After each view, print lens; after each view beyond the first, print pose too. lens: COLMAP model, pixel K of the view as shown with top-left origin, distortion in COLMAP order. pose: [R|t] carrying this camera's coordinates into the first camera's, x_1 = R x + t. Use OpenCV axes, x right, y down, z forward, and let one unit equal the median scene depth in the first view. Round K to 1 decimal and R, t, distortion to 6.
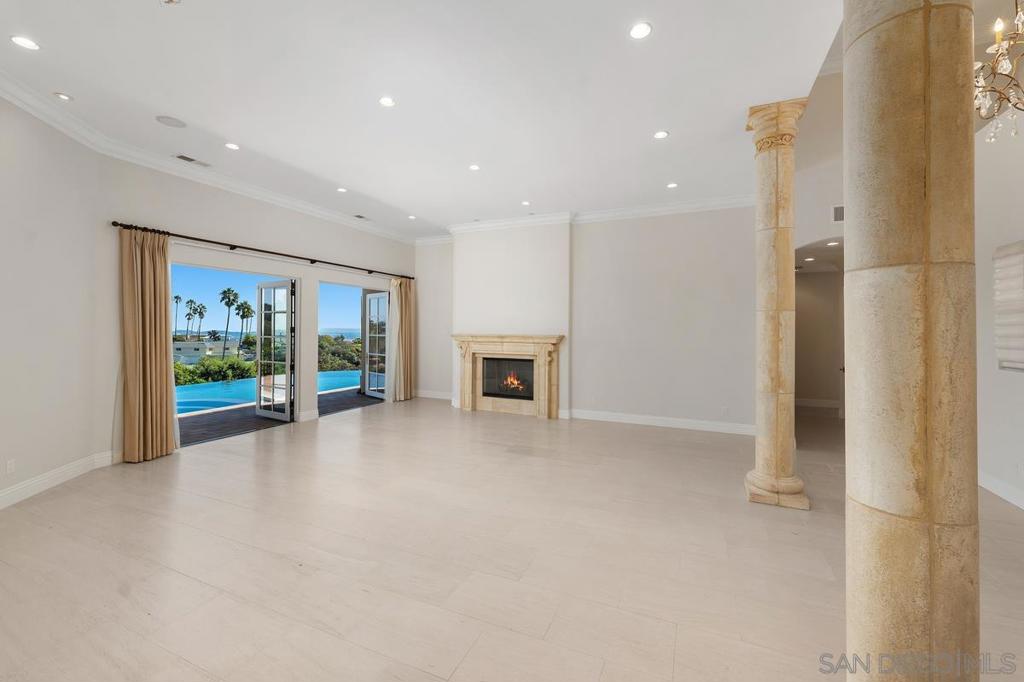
lens RADIAL K [[419.8, 0, 509.1], [0, 419.8, 322.9], [0, 0, 1]] dist [0.001707, 0.000098]
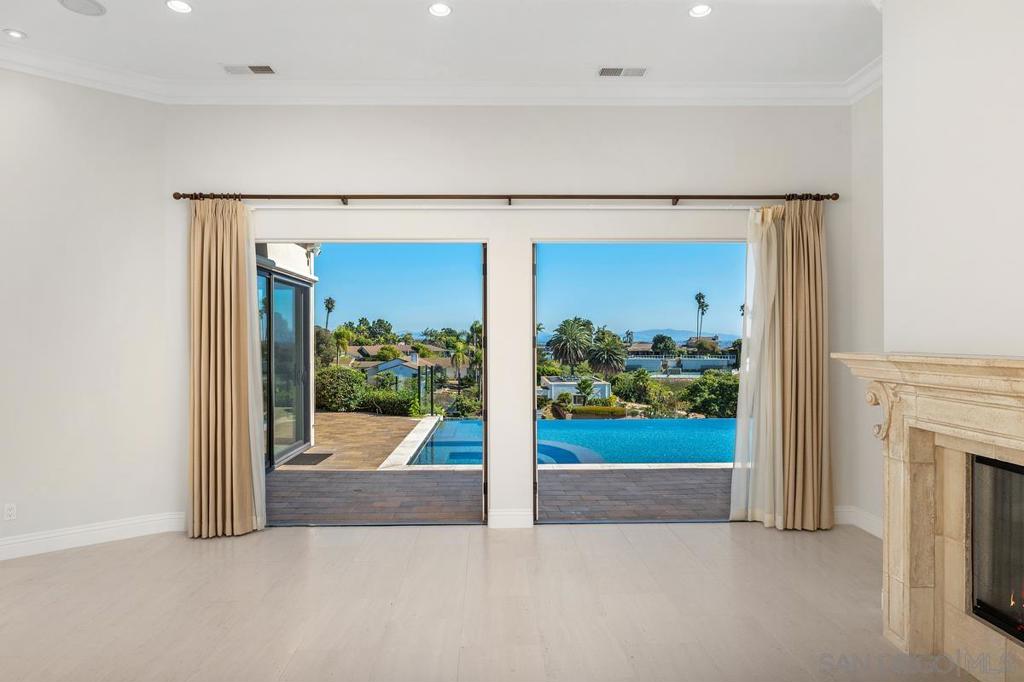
lens RADIAL K [[602.3, 0, 512.0], [0, 602.3, 341.0], [0, 0, 1]] dist [-0.018429, 0.000848]
pose [[0.436873, -0.007589, -0.899491, 0.133360], [0.021906, 0.999758, 0.002204, 0.012215], [0.899256, -0.020667, 0.436934, 0.622947]]
